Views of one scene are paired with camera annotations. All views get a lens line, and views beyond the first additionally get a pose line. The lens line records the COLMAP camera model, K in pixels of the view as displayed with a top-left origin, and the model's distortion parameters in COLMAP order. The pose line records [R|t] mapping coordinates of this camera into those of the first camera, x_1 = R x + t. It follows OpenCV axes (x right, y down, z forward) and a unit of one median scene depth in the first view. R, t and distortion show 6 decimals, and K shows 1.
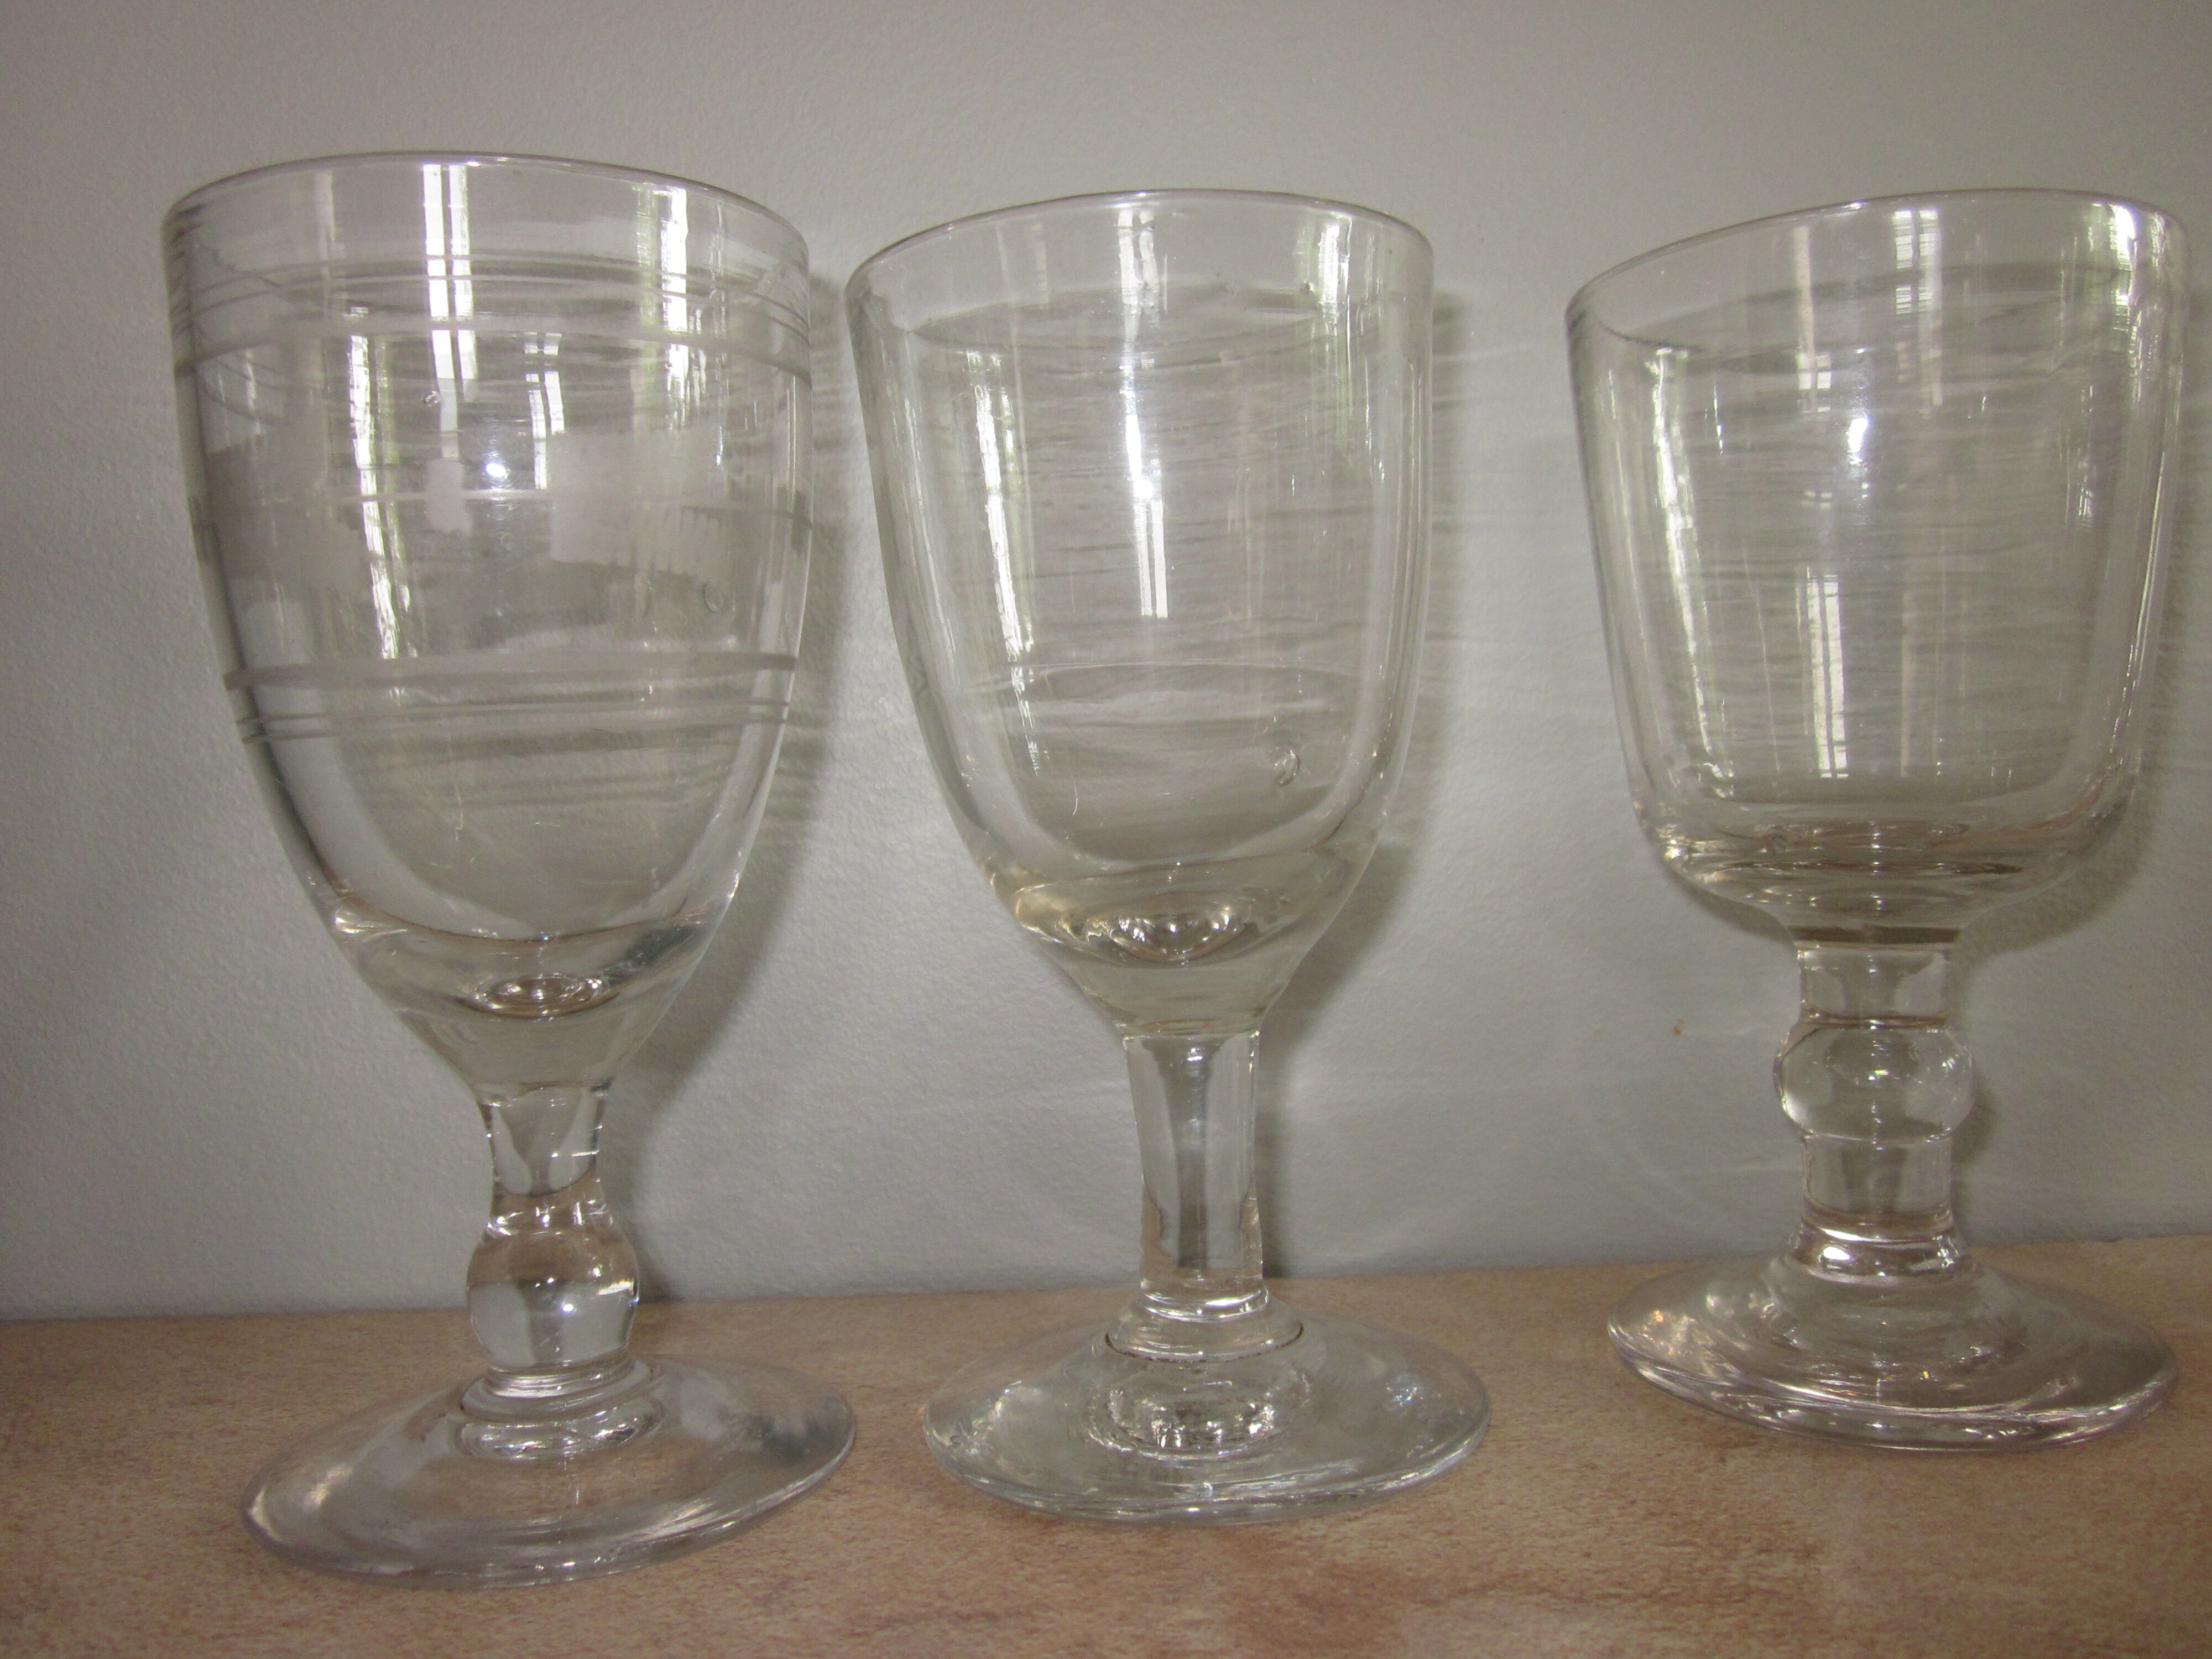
lens RADIAL K [[1834.5, 0, 1117.1], [0, 1834.5, 837.7], [0, 0, 1]] dist [-0.023563, 0.003863]
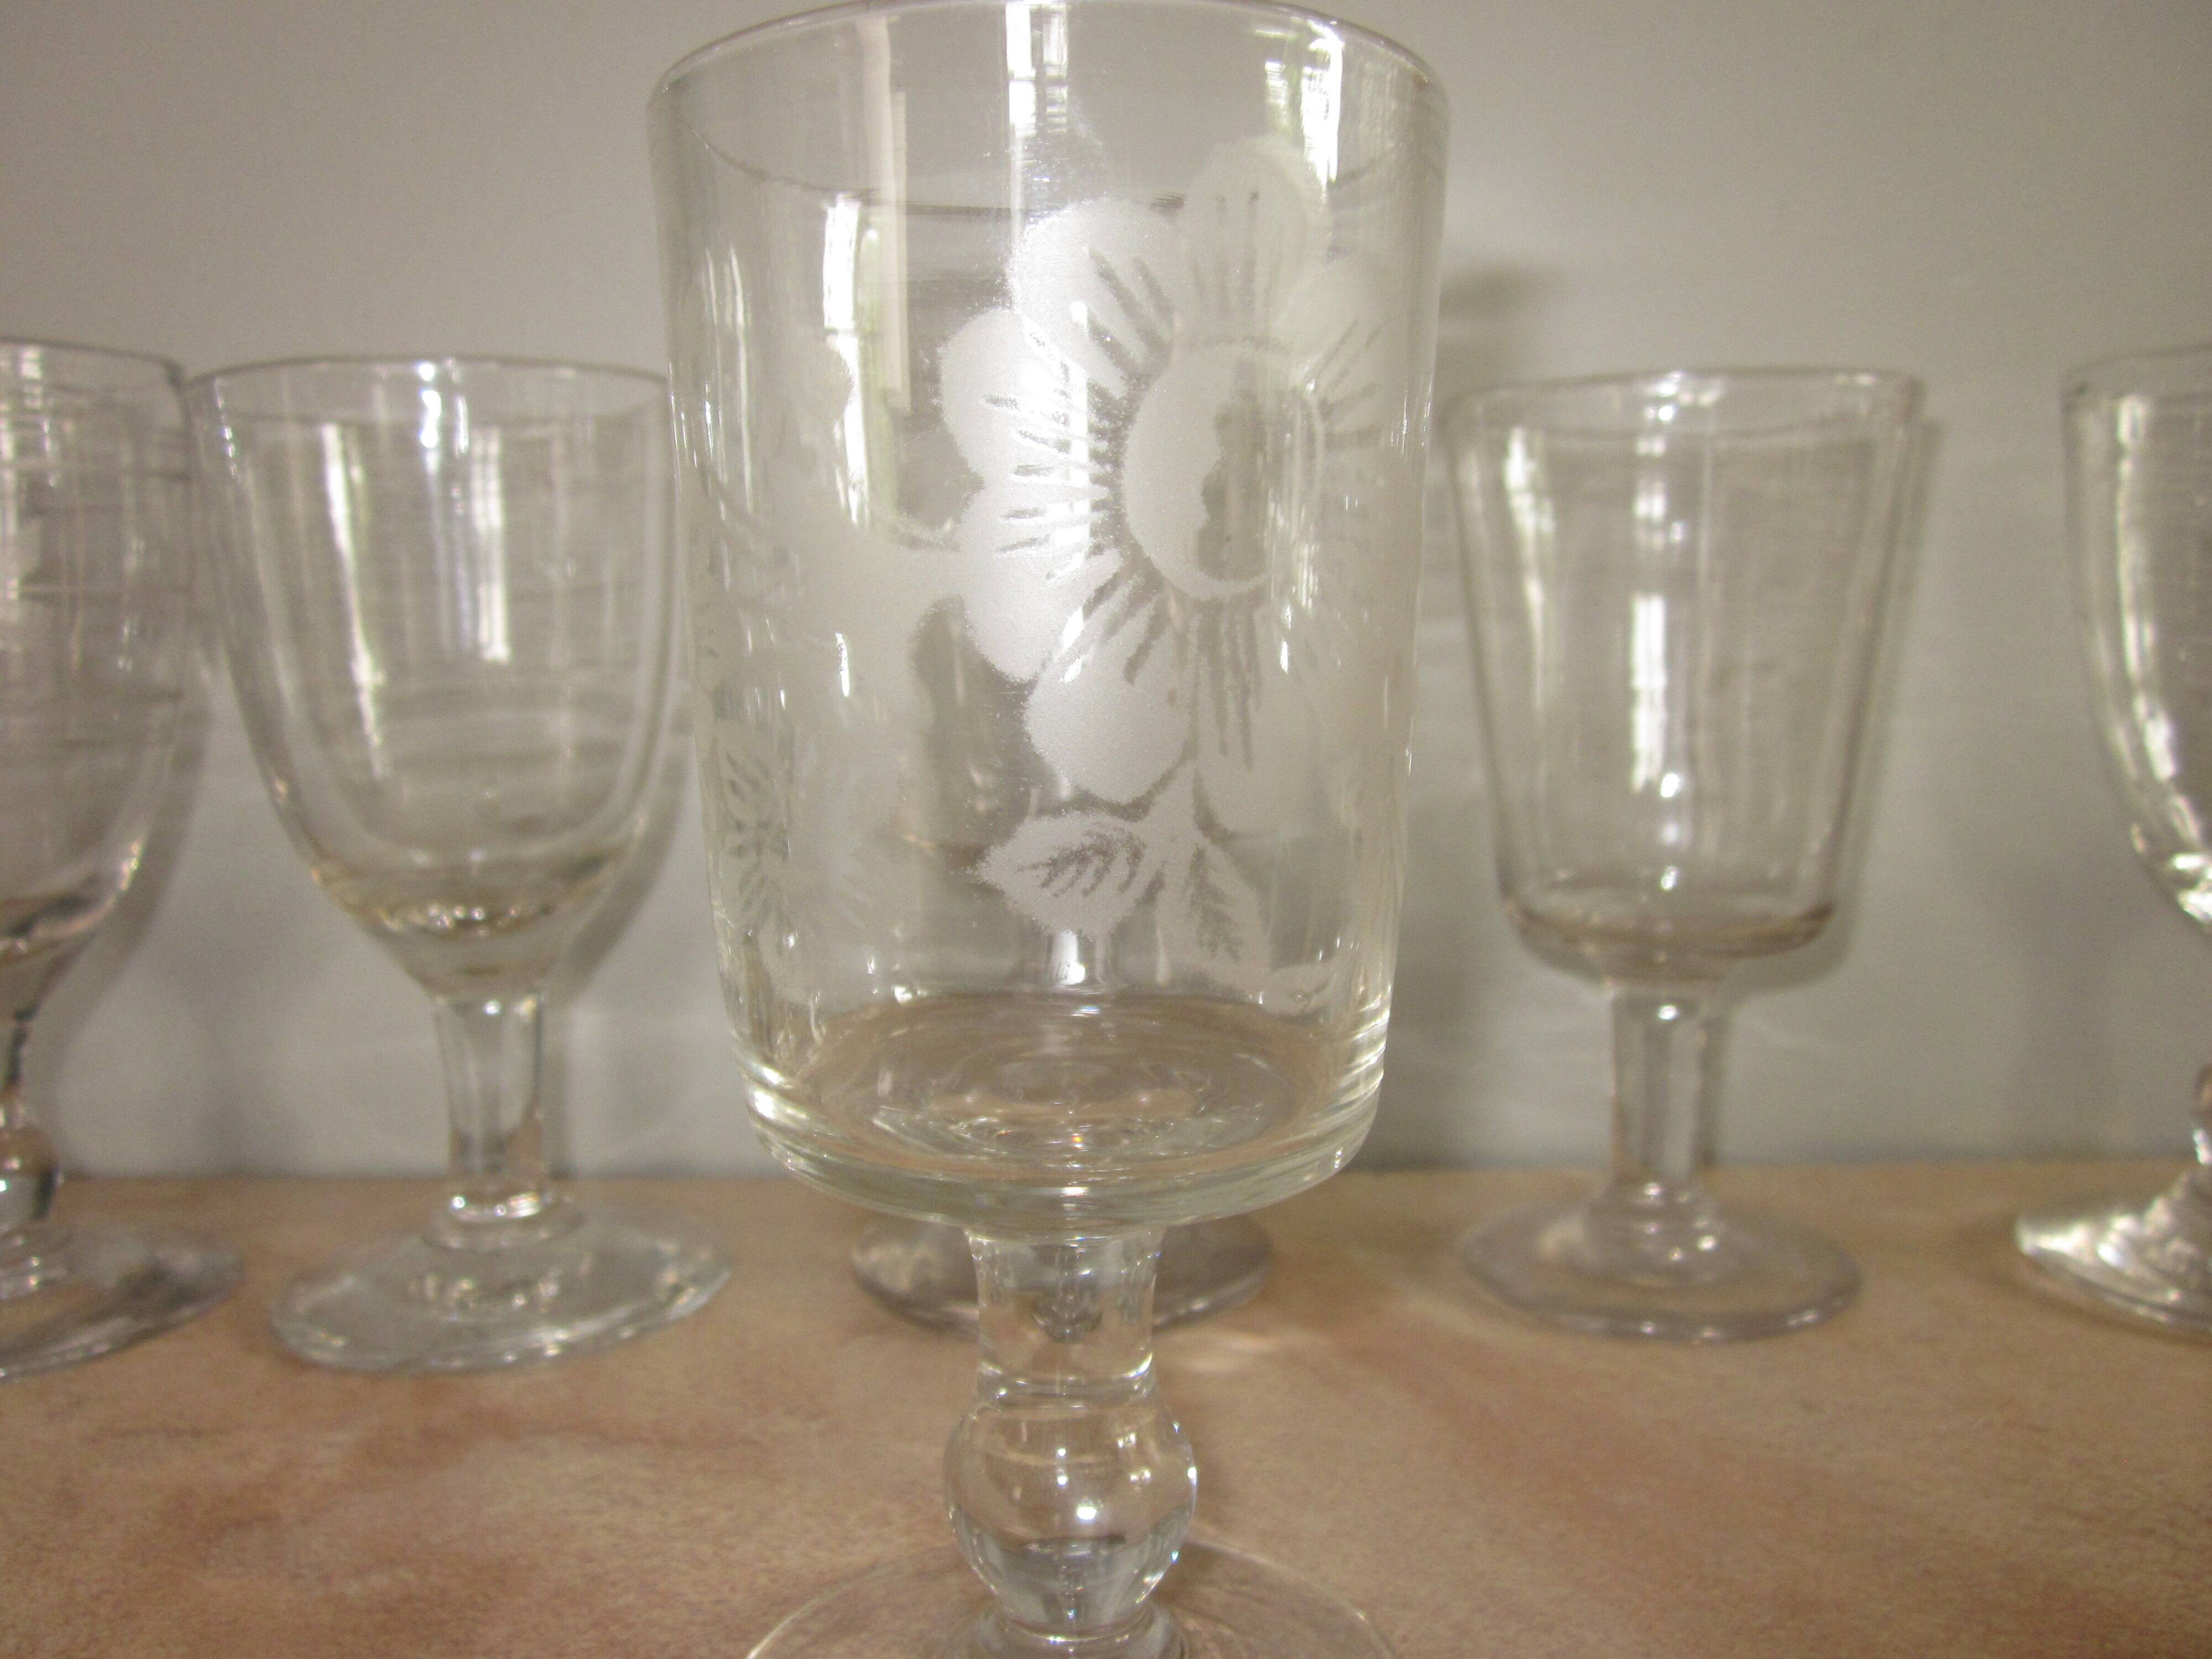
lens RADIAL K [[1834.5, 0, 1109.2], [0, 1834.5, 823.7], [0, 0, 1]] dist [-0.023563, 0.003863]
pose [[0.999206, 0.031508, -0.024366, 0.521607], [-0.029752, 0.997150, 0.069329, -0.116207], [0.026481, -0.068549, 0.997296, -0.251290]]
